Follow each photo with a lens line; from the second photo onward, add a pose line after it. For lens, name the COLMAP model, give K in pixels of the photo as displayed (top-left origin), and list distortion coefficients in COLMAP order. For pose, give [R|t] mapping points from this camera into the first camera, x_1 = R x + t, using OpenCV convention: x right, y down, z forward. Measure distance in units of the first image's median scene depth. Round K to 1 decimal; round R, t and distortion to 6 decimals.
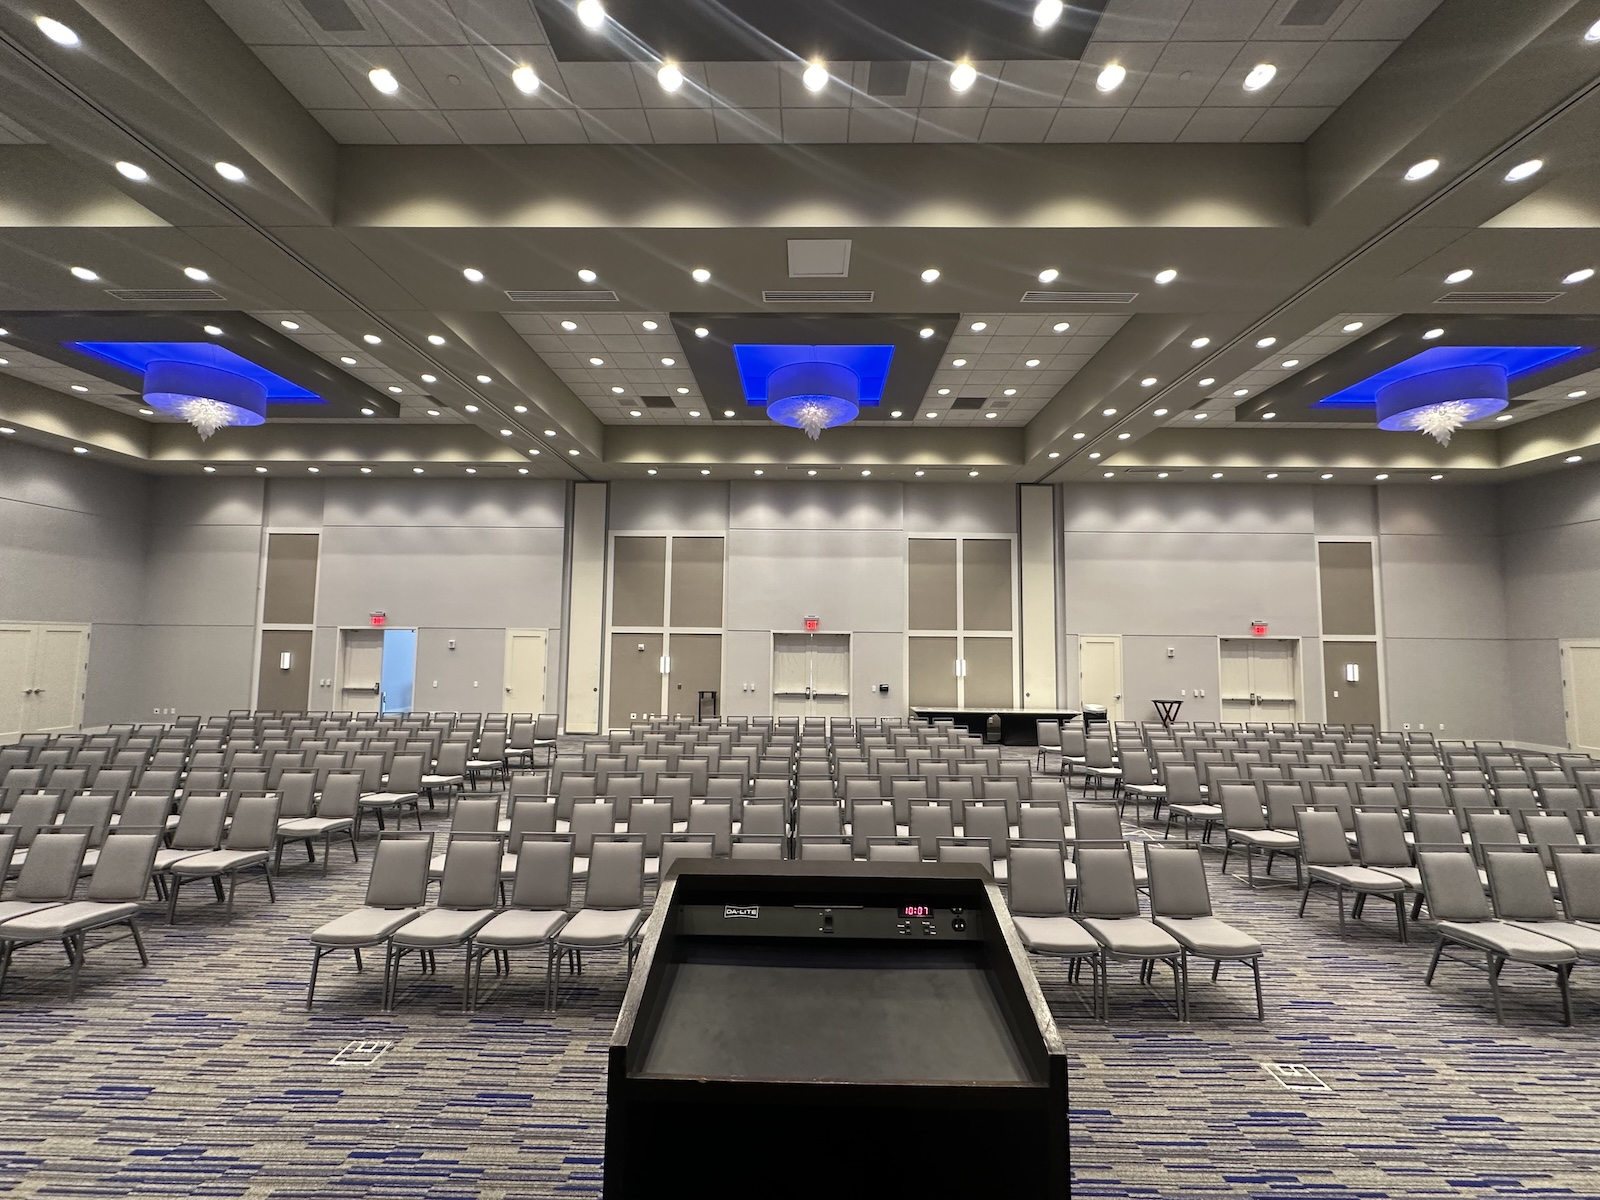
lens RADIAL K [[641.5, 0, 800.5], [0, 641.5, 601.7], [0, 0, 1]] dist [0.001281, -0.000068]
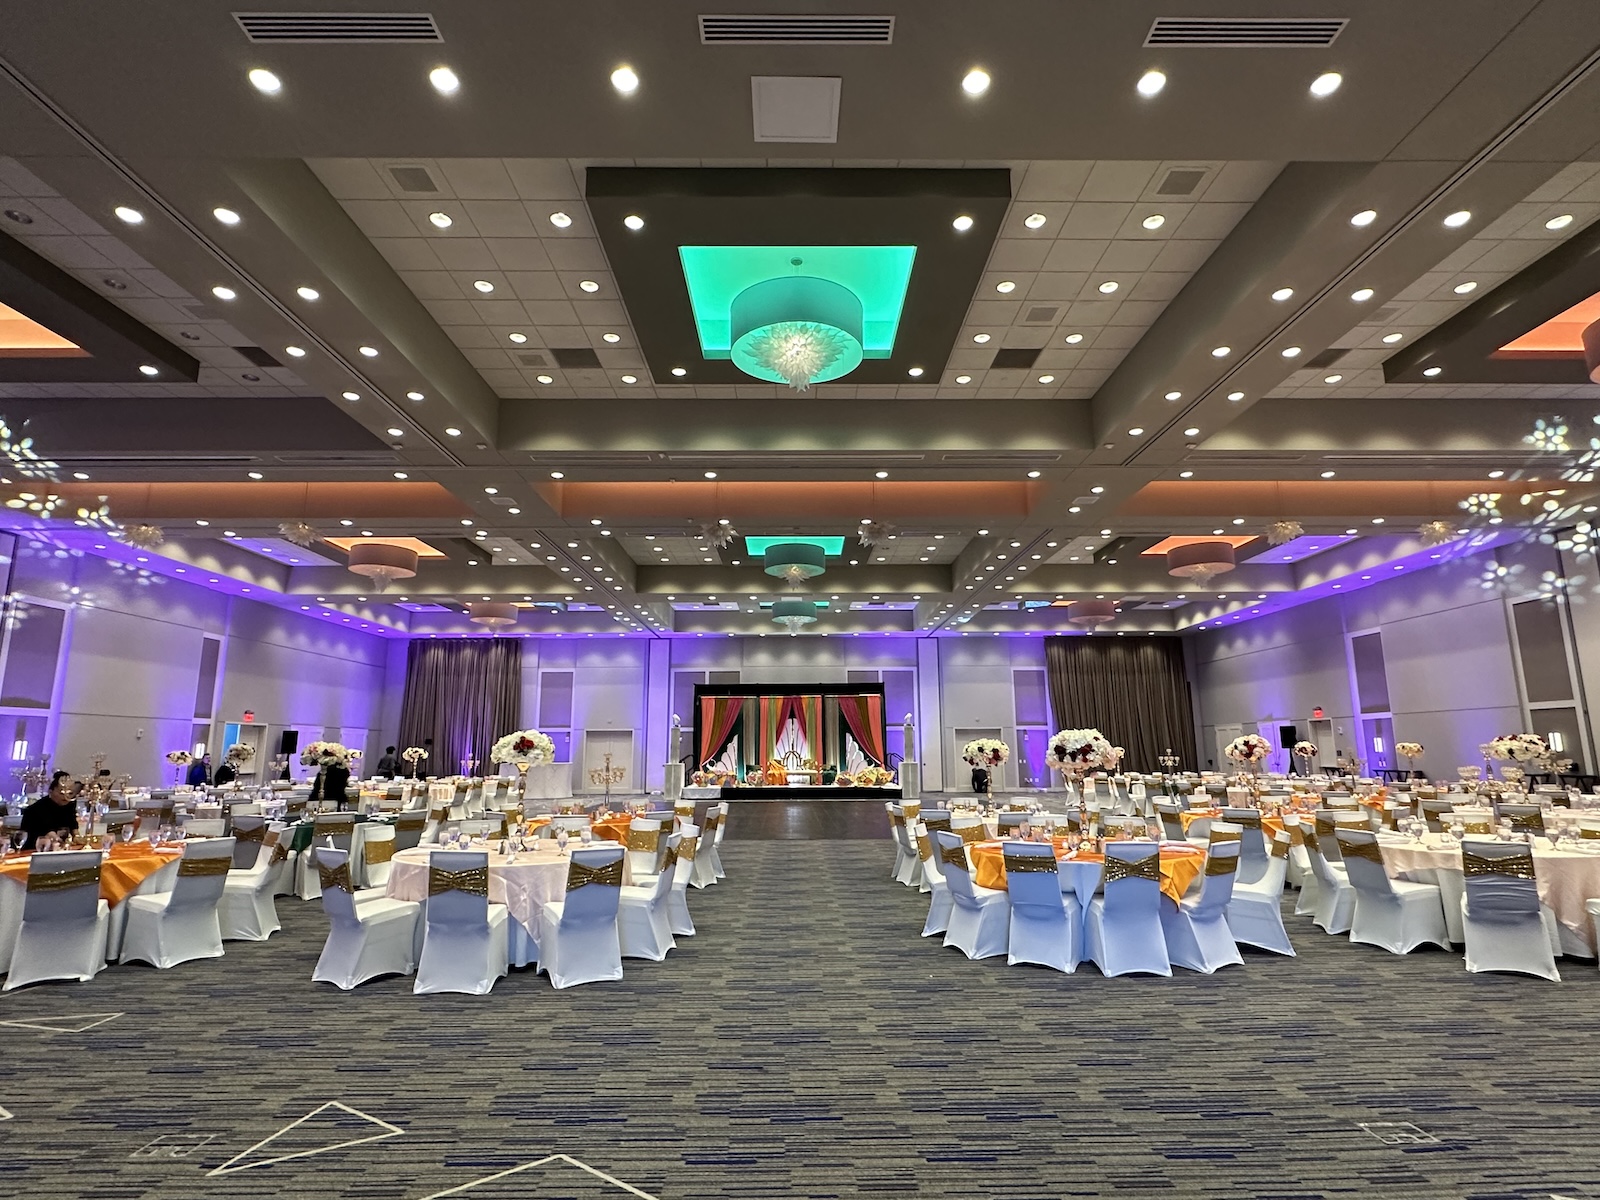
lens RADIAL K [[837.6, 0, 802.6], [0, 837.6, 602.5], [0, 0, 1]] dist [-0.000428, 0.003895]
pose [[0.999437, -0.010311, 0.031930, -0.006807], [0.013860, 0.993498, -0.113006, 0.061660], [-0.030557, 0.113385, 0.993081, 0.115855]]
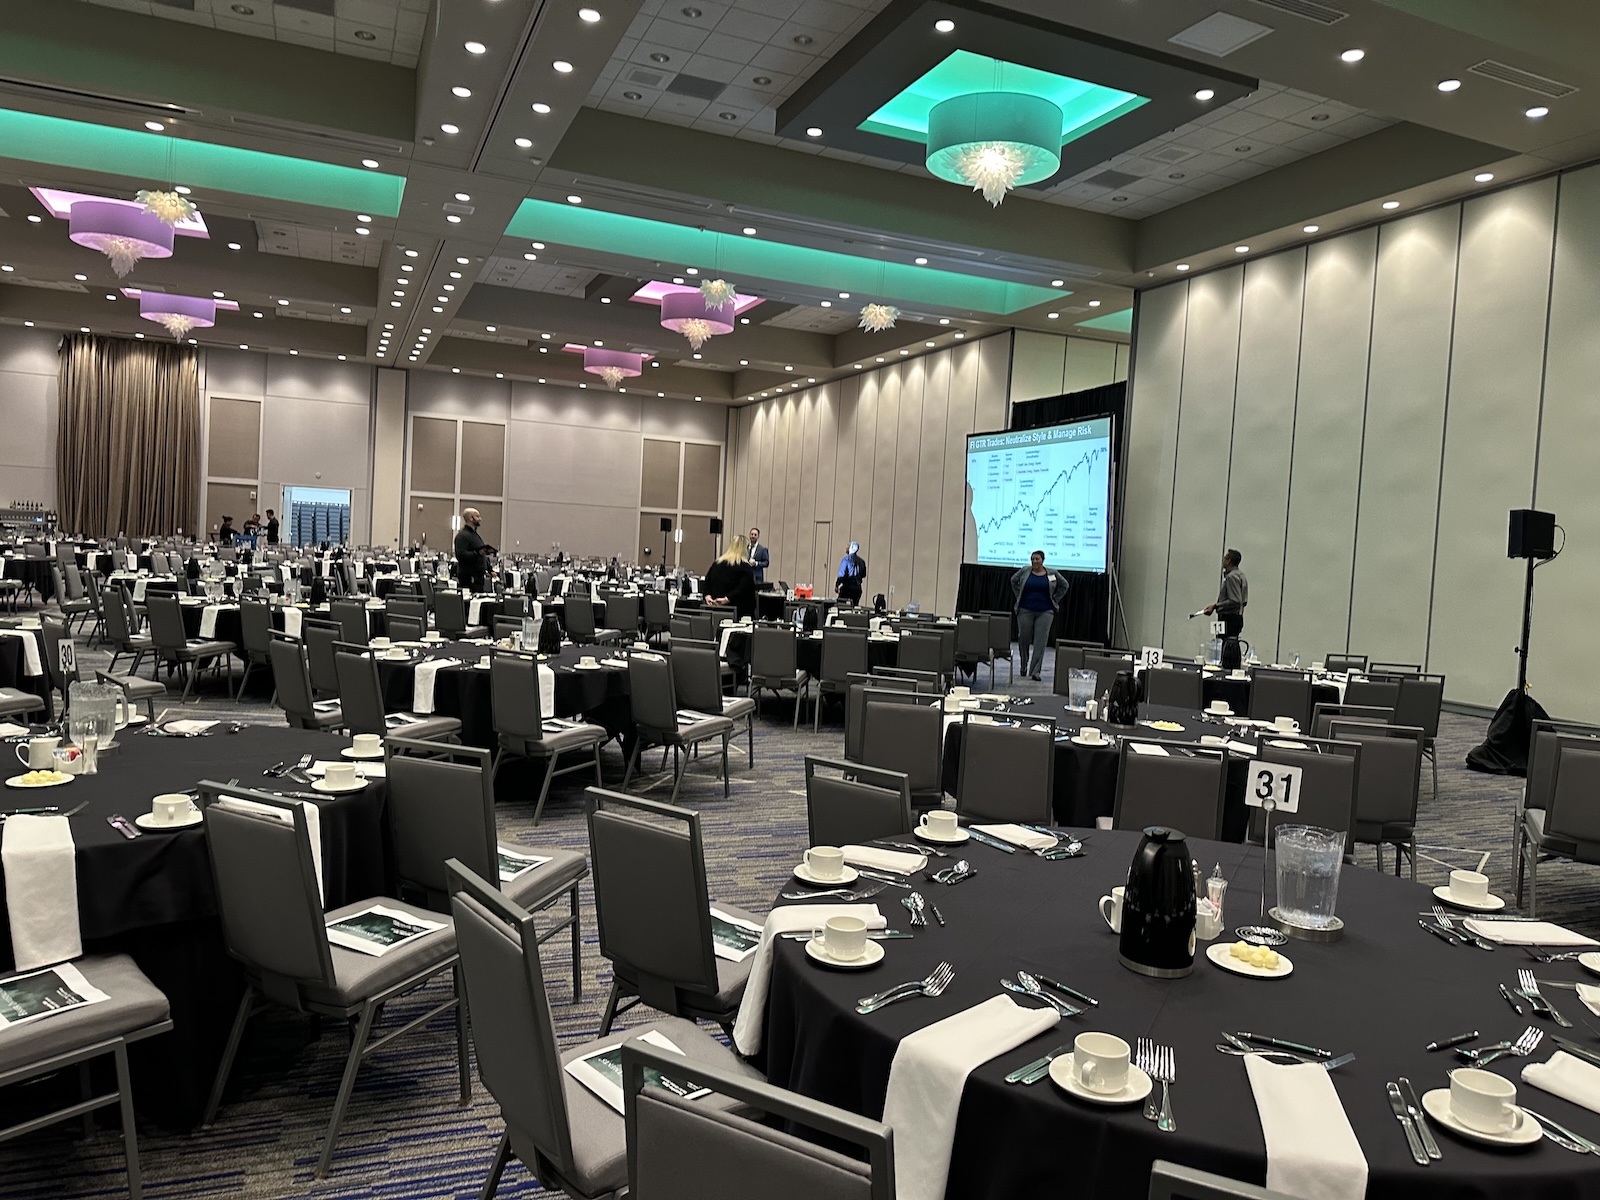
lens RADIAL K [[1133.6, 0, 808.6], [0, 1133.6, 608.7], [0, 0, 1]] dist [0.036809, -0.030866]
pose [[0.912313, 0.021166, 0.408946, -0.564610], [-0.075195, 0.990341, 0.116495, 0.042535], [-0.402530, -0.137030, 0.905092, -0.085051]]
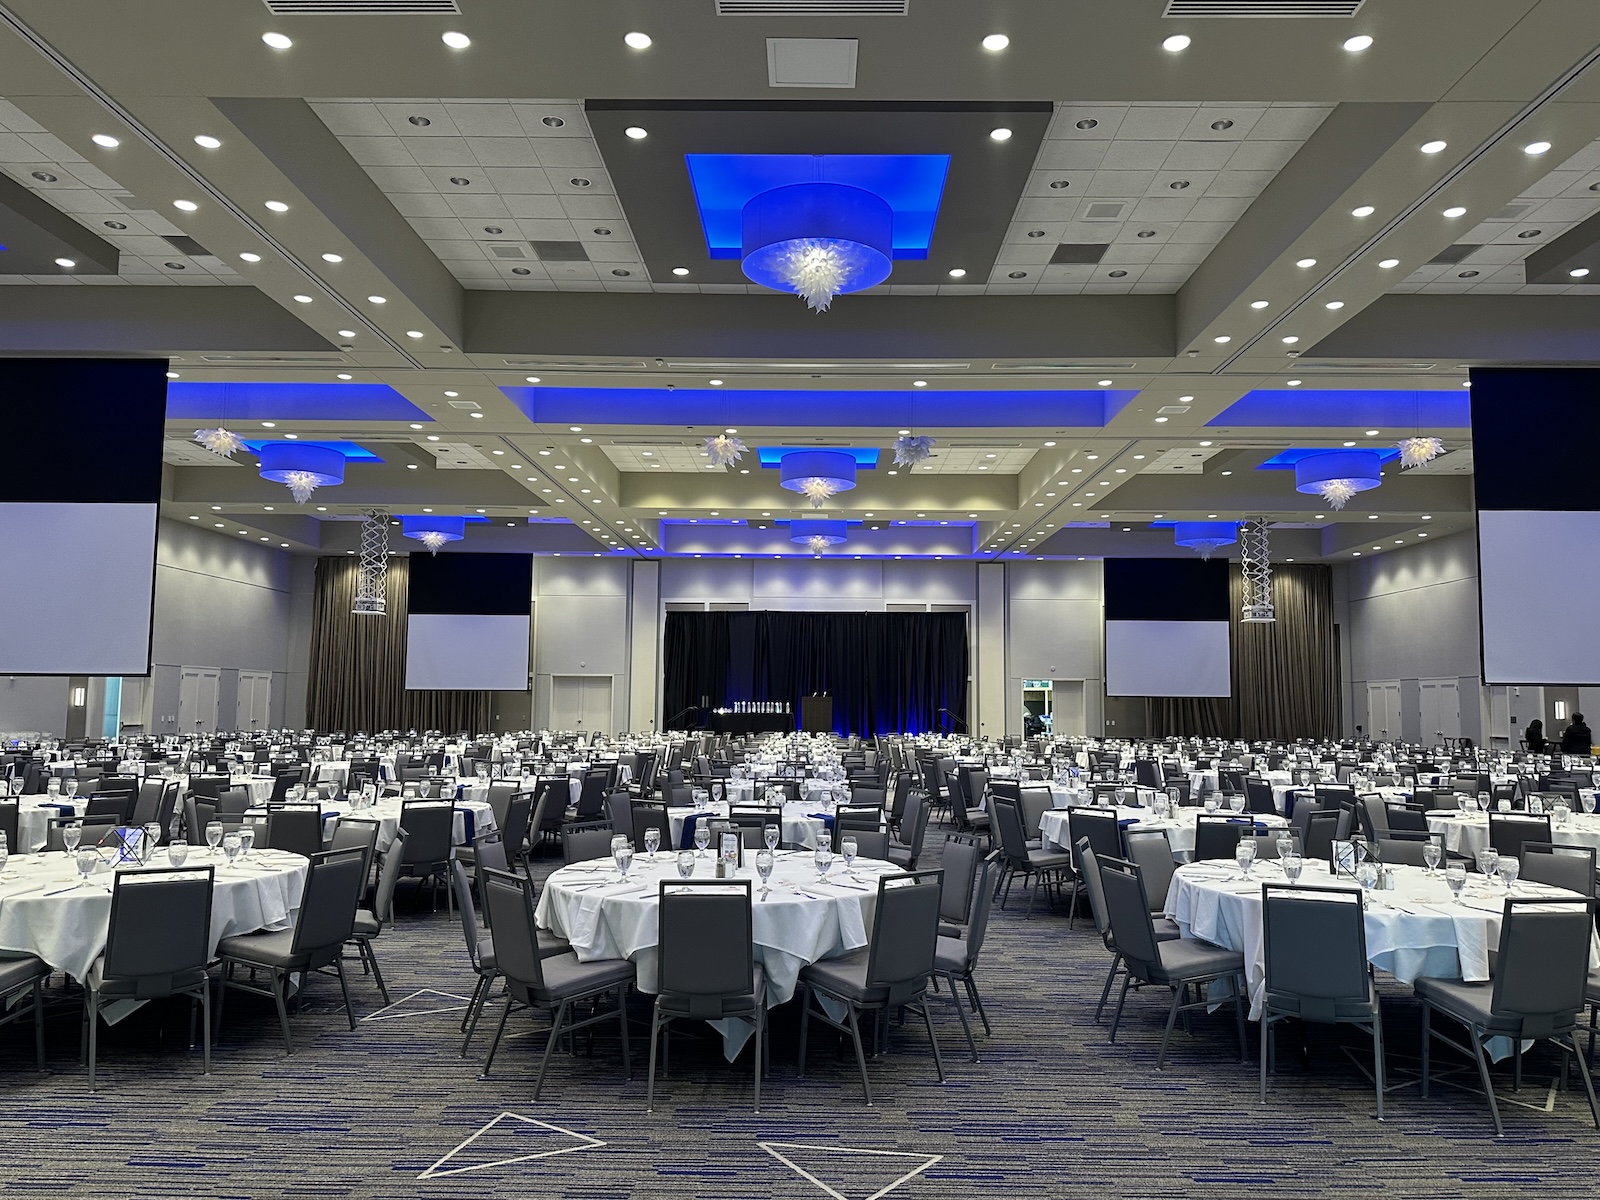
lens RADIAL K [[1170.0, 0, 807.1], [0, 1170.0, 602.0], [0, 0, 1]] dist [0.053418, -0.045170]
pose [[0.999966, -0.000327, 0.008290, -0.000531], [0.000520, 0.999730, -0.023223, 0.041895], [-0.008280, 0.023226, 0.999696, -0.092771]]
